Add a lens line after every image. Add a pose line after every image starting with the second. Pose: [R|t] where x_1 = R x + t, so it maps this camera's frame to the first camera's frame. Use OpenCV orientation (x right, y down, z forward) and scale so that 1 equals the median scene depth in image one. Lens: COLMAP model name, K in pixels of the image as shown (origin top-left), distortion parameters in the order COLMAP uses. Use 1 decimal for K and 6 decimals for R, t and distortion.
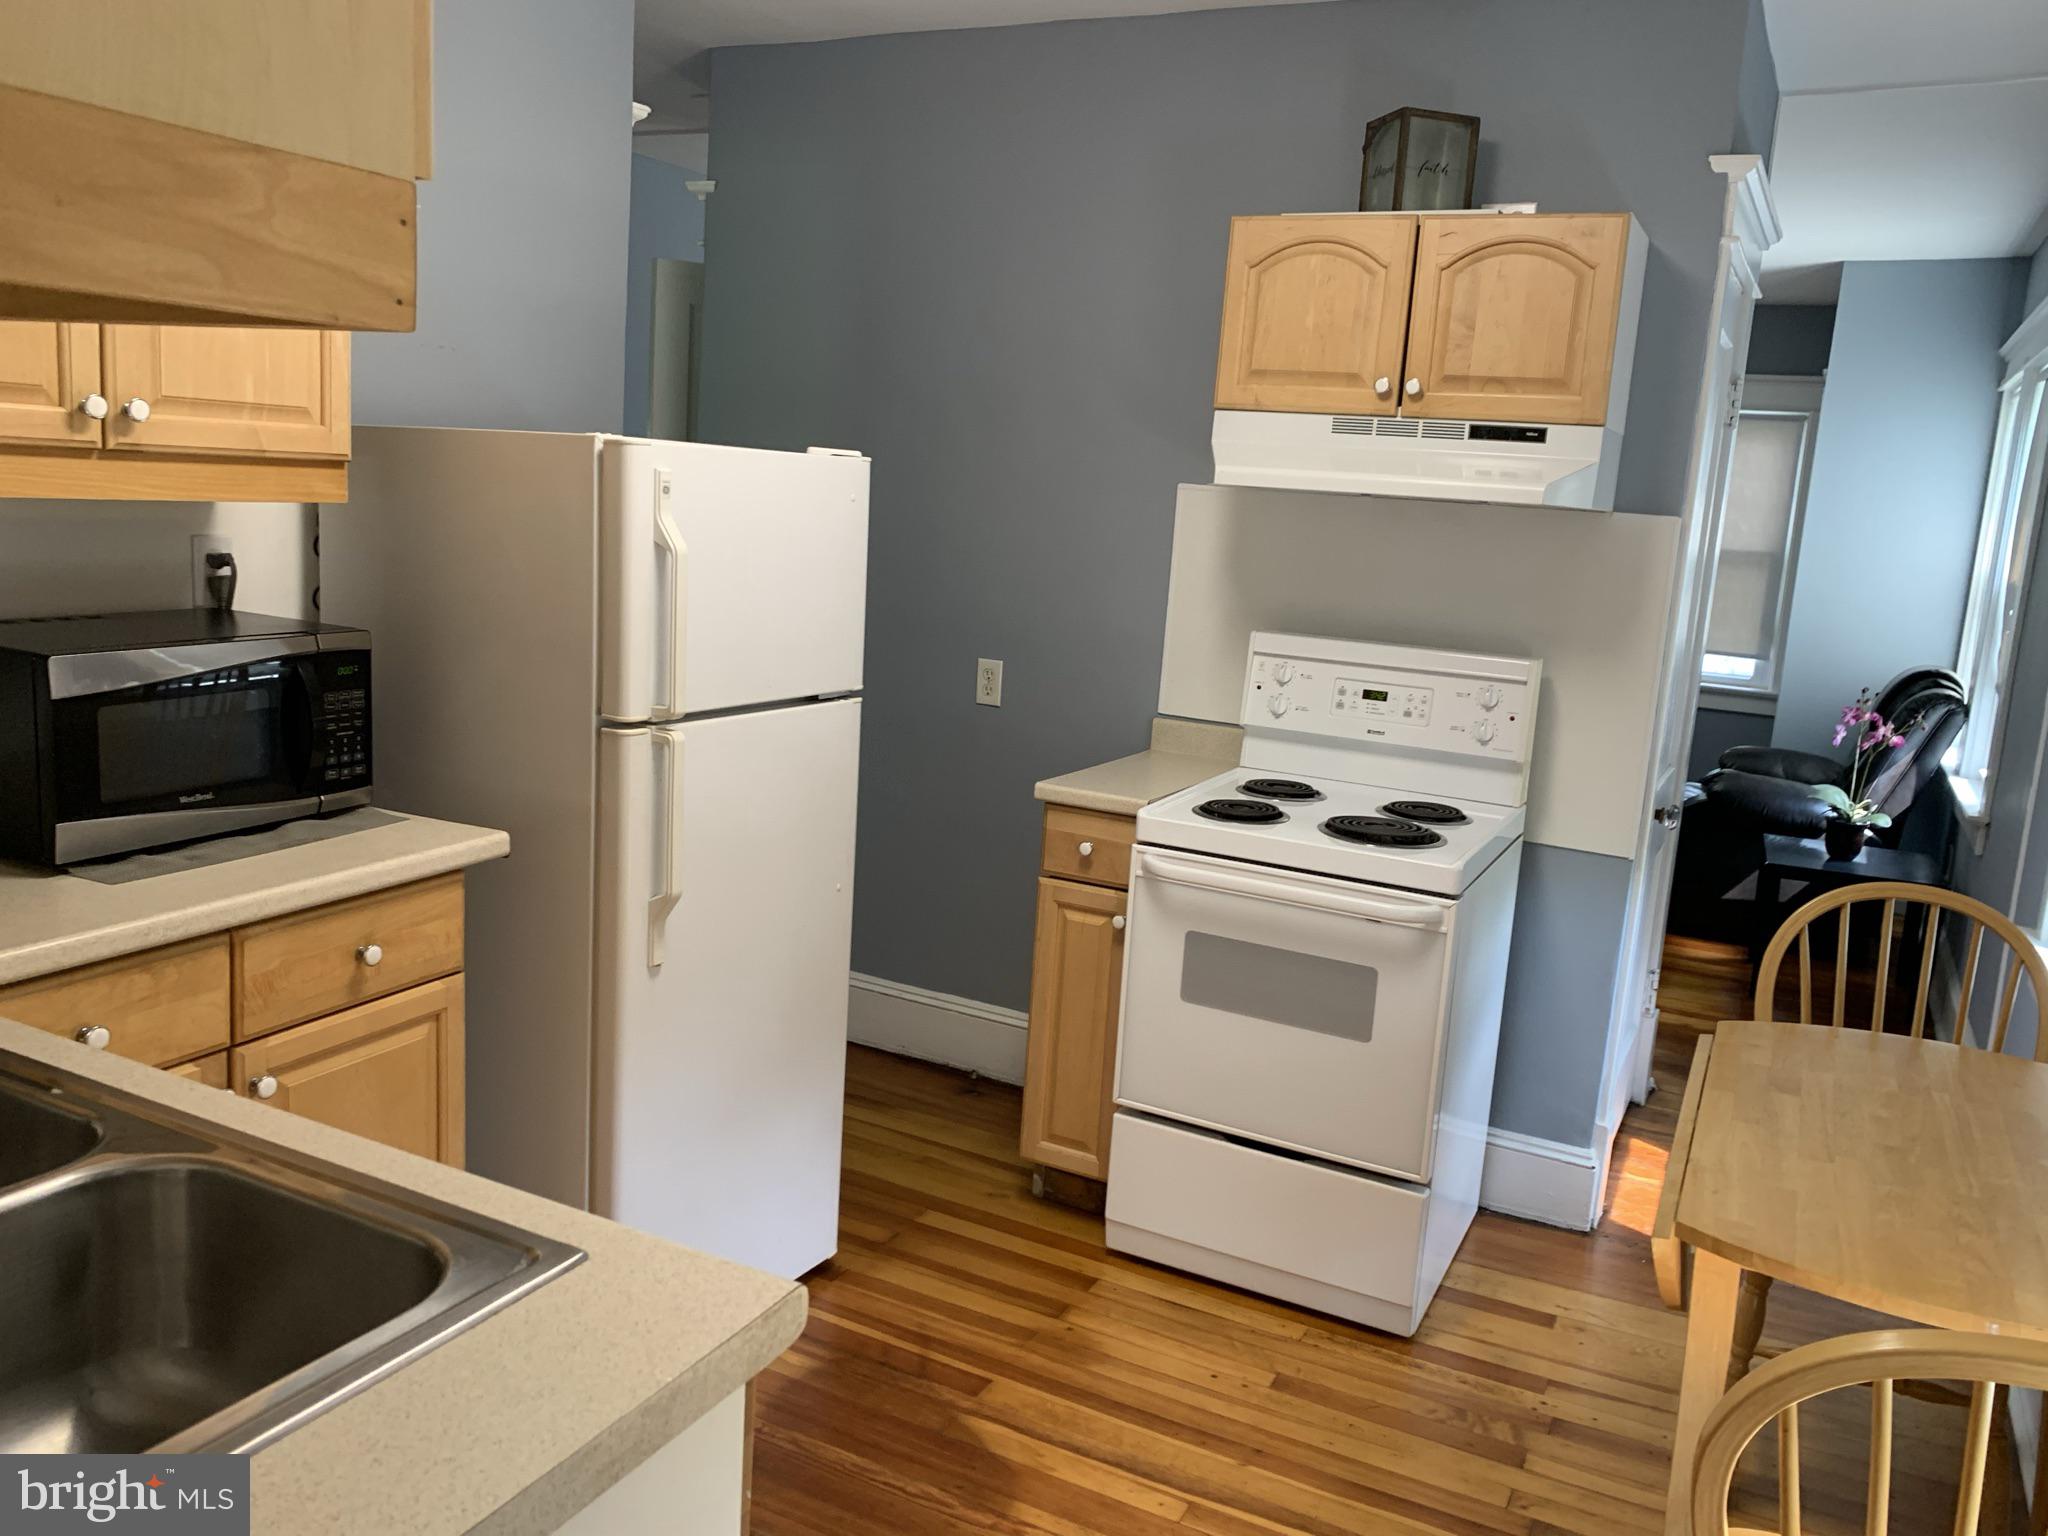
lens RADIAL K [[1576.5, 0, 1024.1], [0, 1576.5, 749.5], [0, 0, 1]] dist [0.043245, -0.055571]
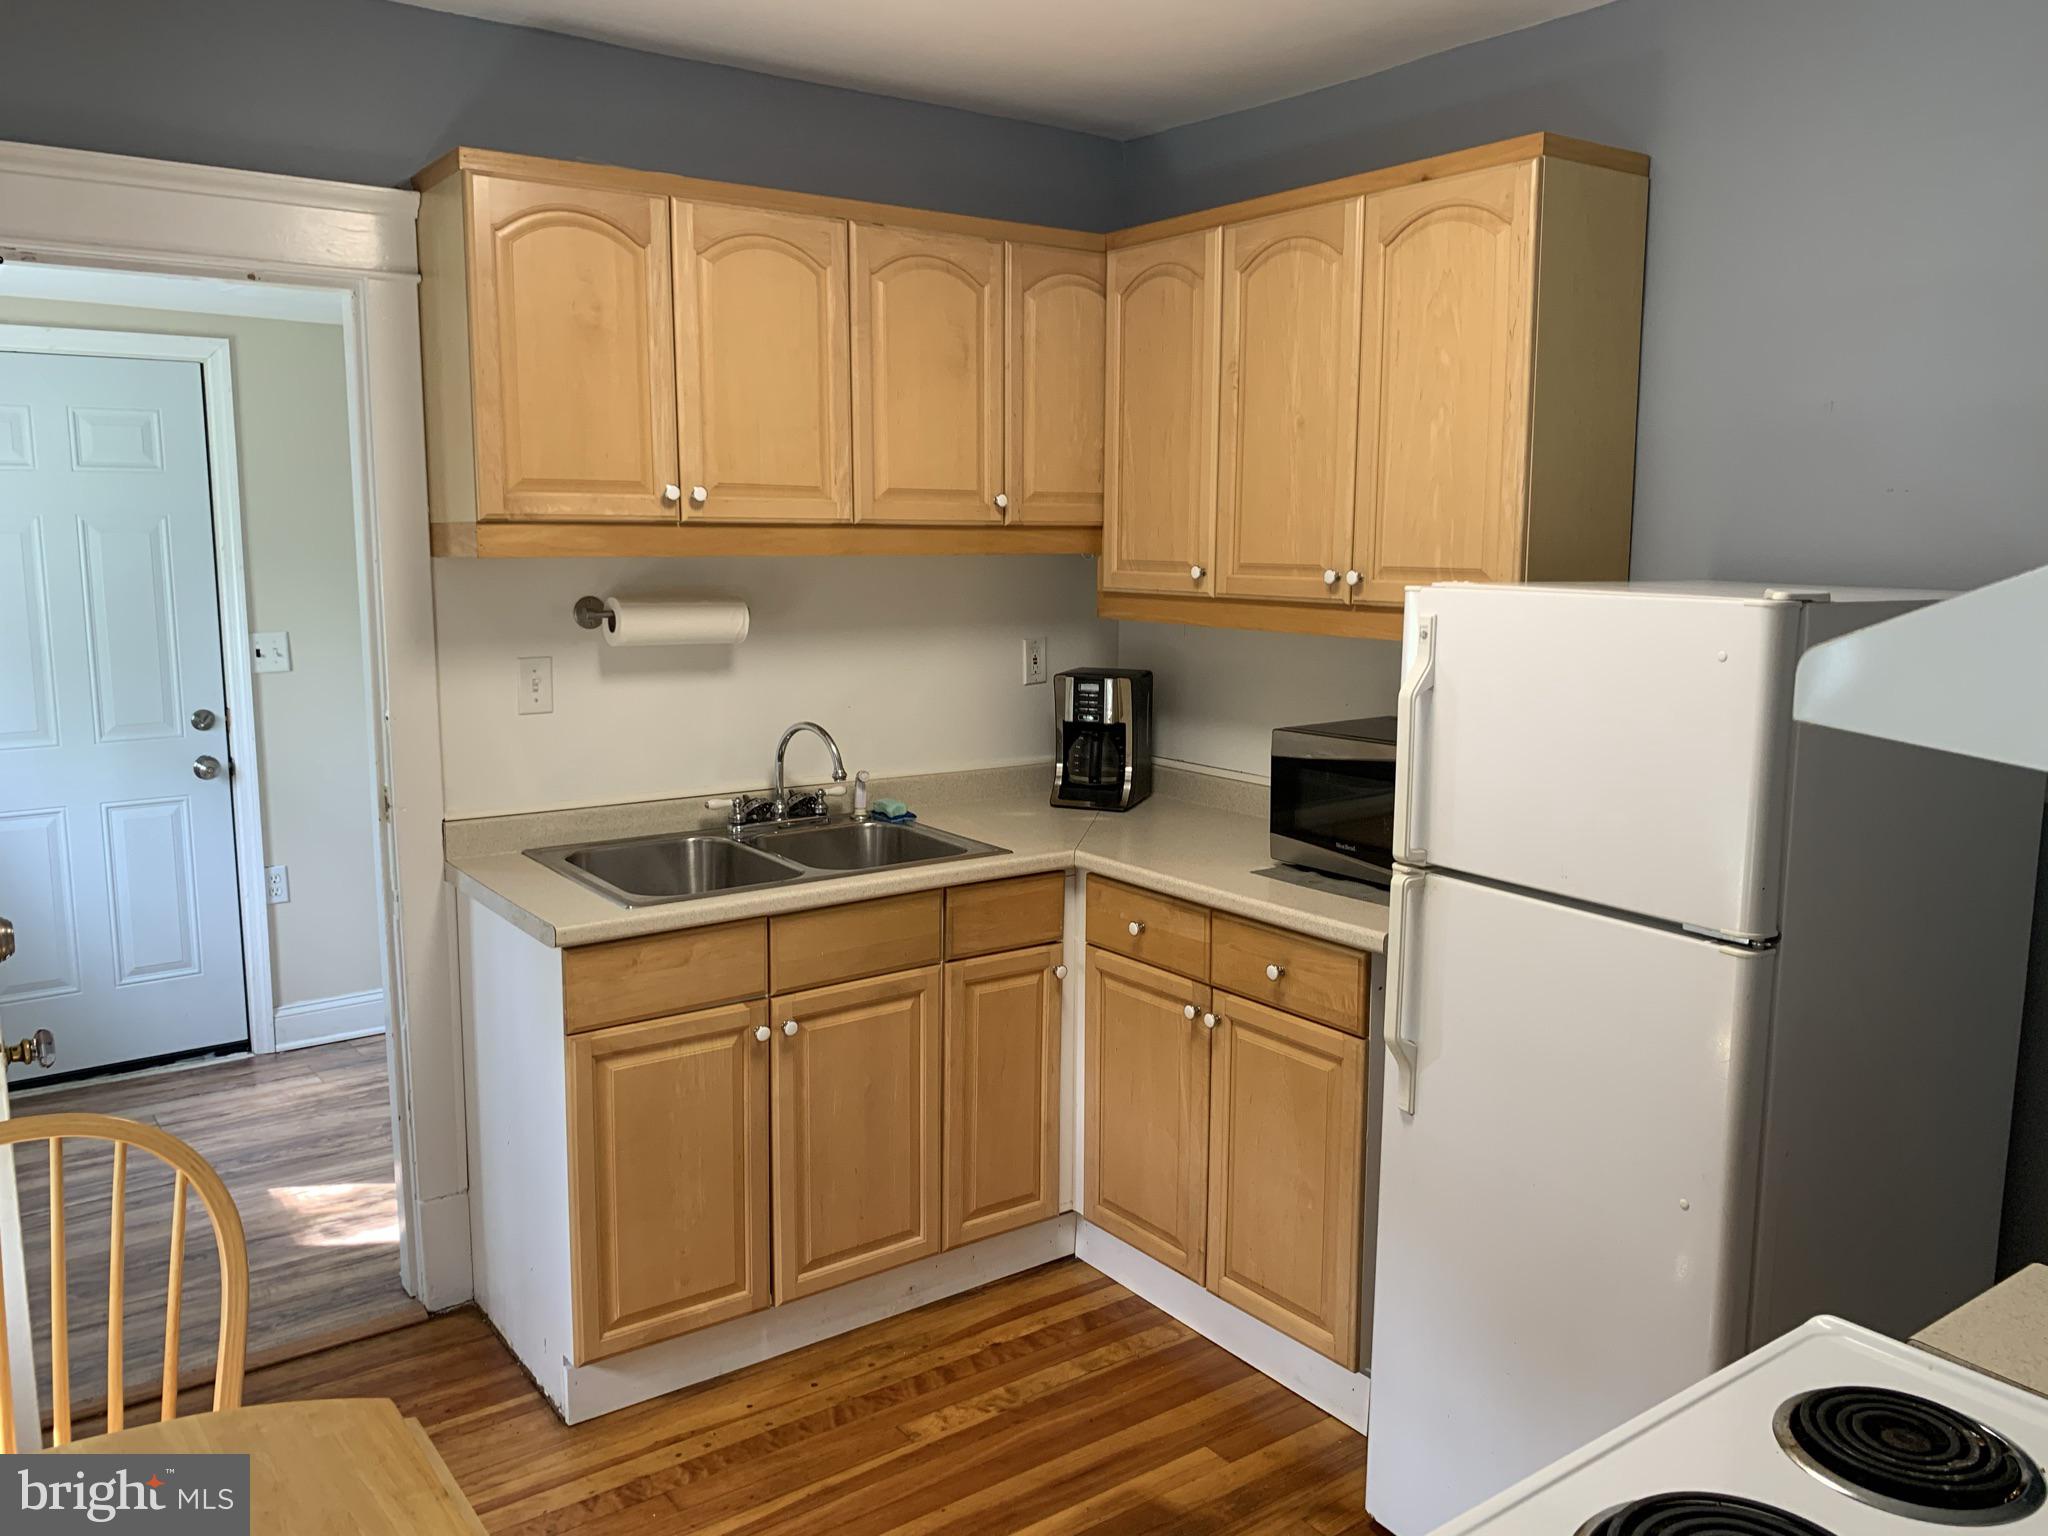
lens RADIAL K [[1576.5, 0, 1024.1], [0, 1576.5, 749.5], [0, 0, 1]] dist [0.043245, -0.055571]
pose [[-0.450908, 0.060933, -0.890488, 0.809249], [-0.180644, 0.970791, 0.157899, -0.212610], [0.874099, 0.232059, -0.426730, 1.262473]]
